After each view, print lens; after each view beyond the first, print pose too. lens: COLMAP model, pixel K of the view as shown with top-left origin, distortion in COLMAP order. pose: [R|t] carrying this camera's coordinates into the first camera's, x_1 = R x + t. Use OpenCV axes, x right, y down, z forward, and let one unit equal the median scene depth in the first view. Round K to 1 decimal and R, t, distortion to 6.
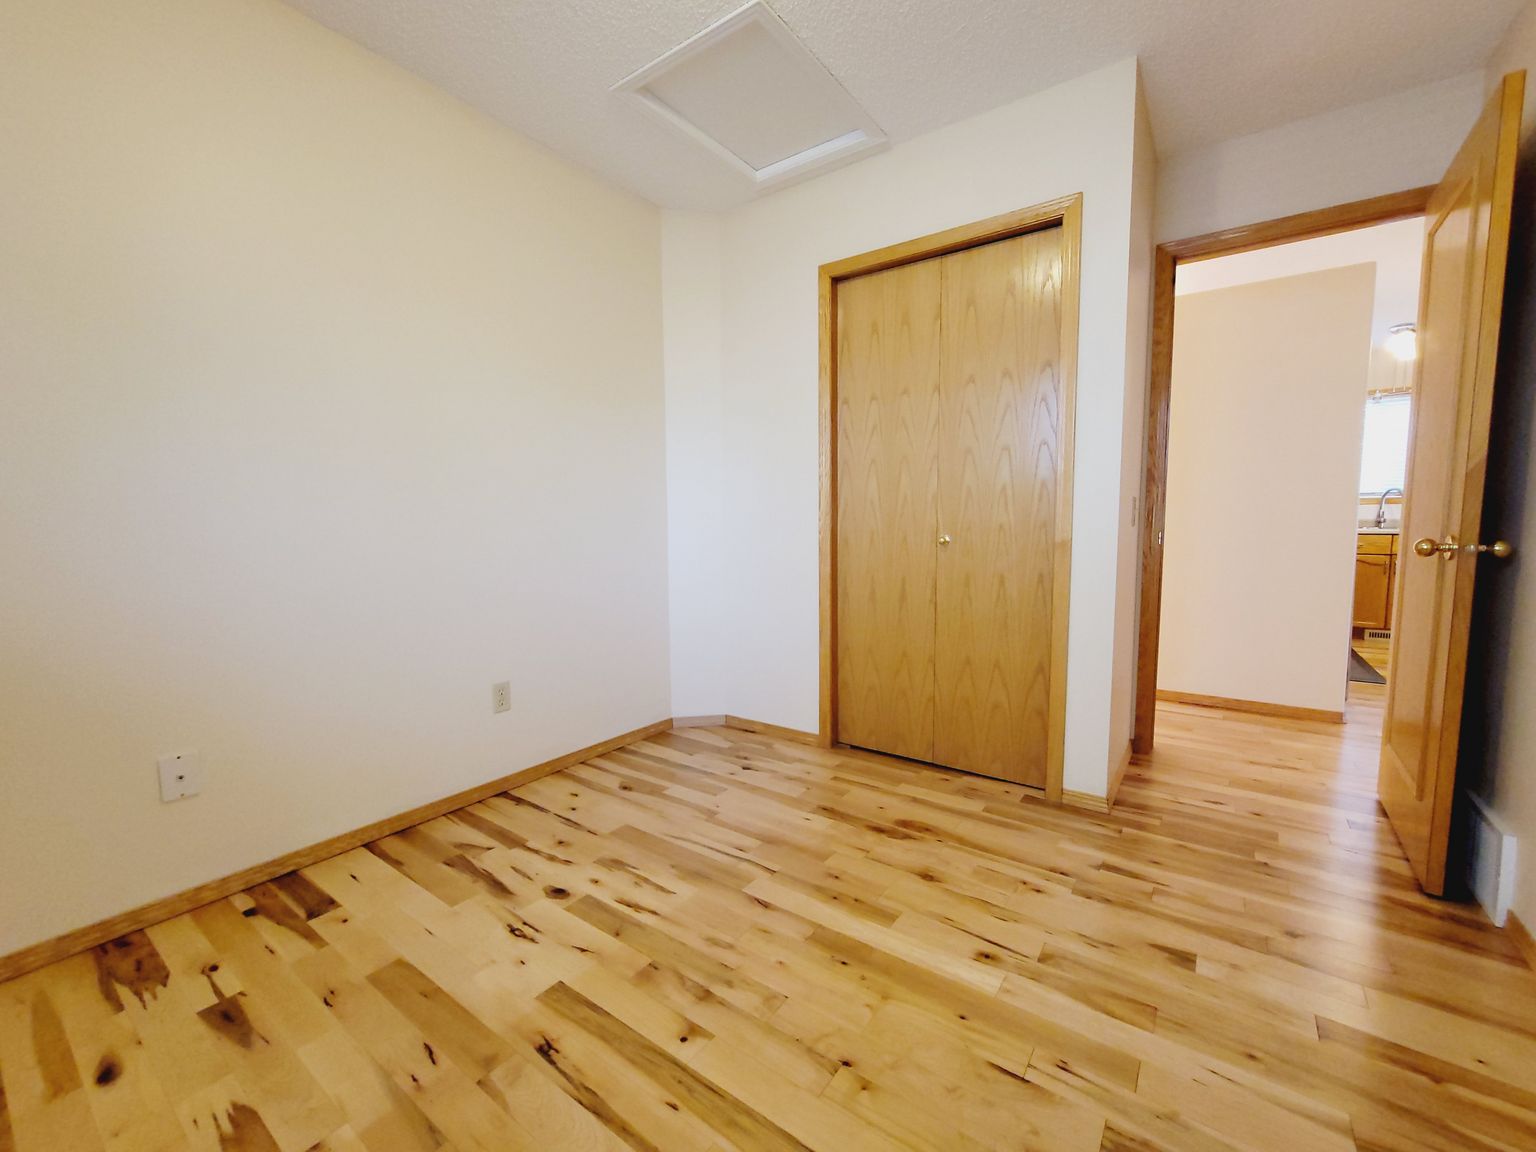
lens RADIAL K [[631.1, 0, 766.4], [0, 631.1, 578.0], [0, 0, 1]] dist [0.000328, -0.000340]
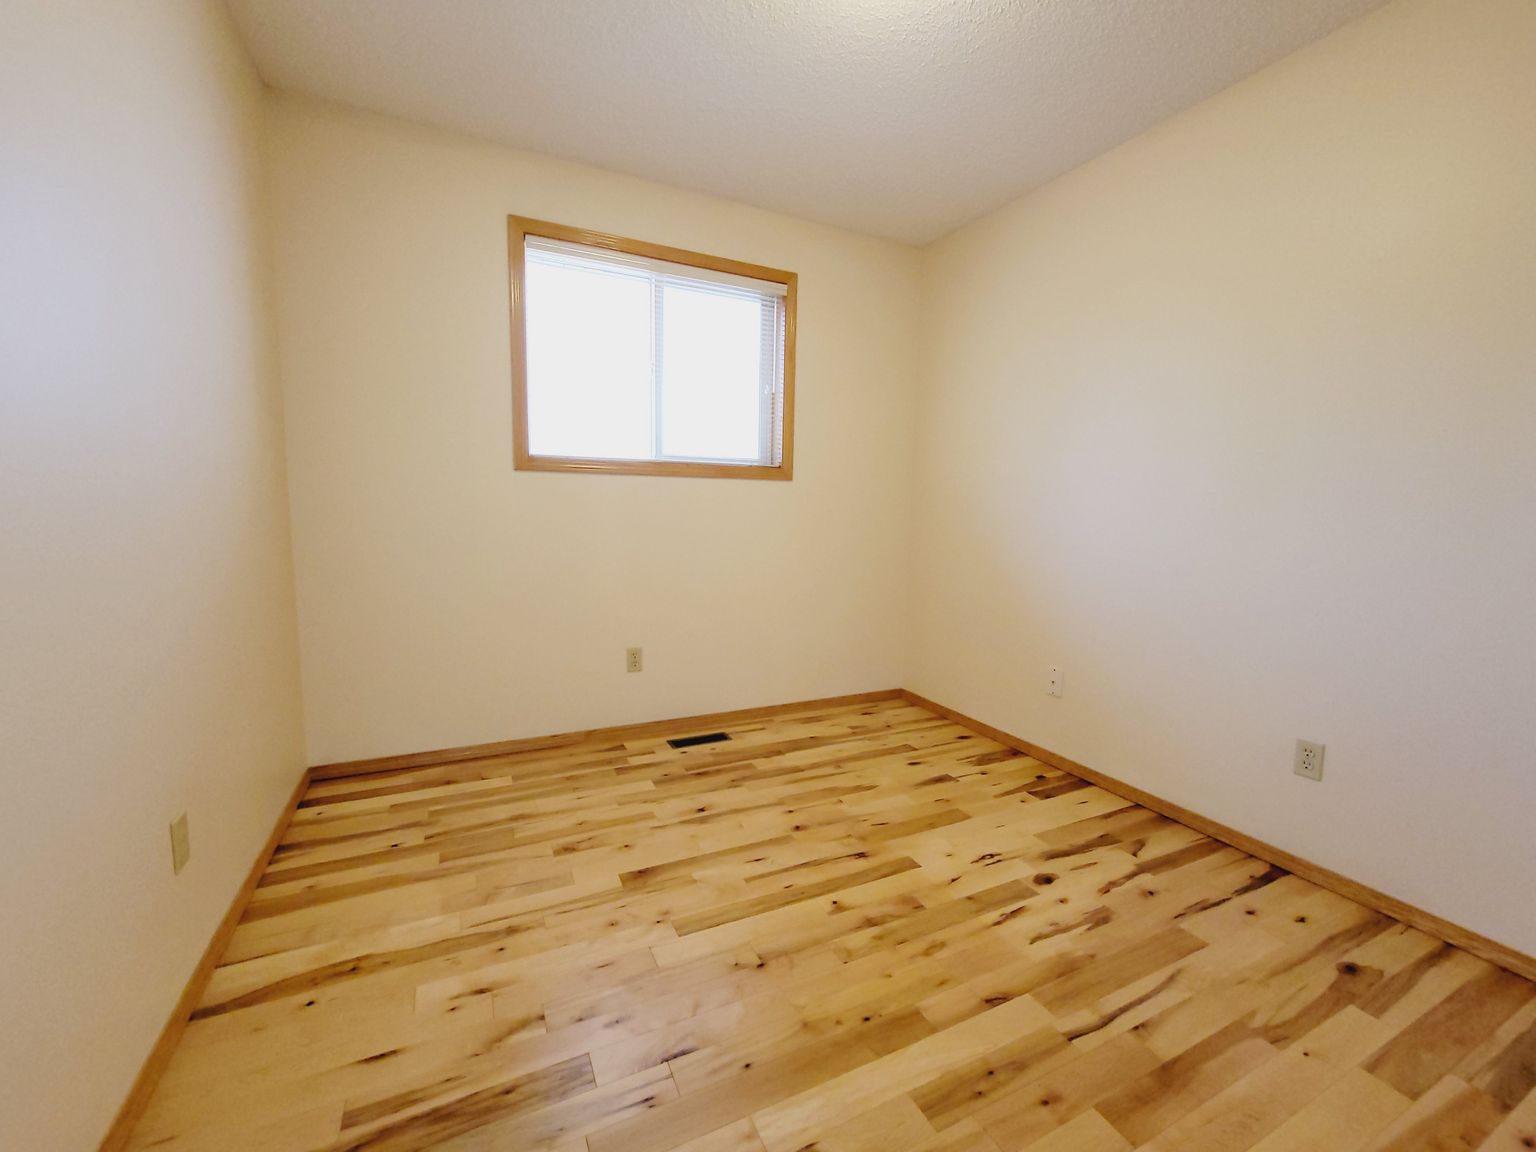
lens RADIAL K [[631.1, 0, 762.1], [0, 631.1, 575.2], [0, 0, 1]] dist [0.000328, -0.000340]
pose [[-0.461423, 0.098529, -0.881692, 0.813647], [-0.104576, 0.980845, 0.164338, -0.135992], [0.880995, 0.168033, -0.442281, 1.008441]]
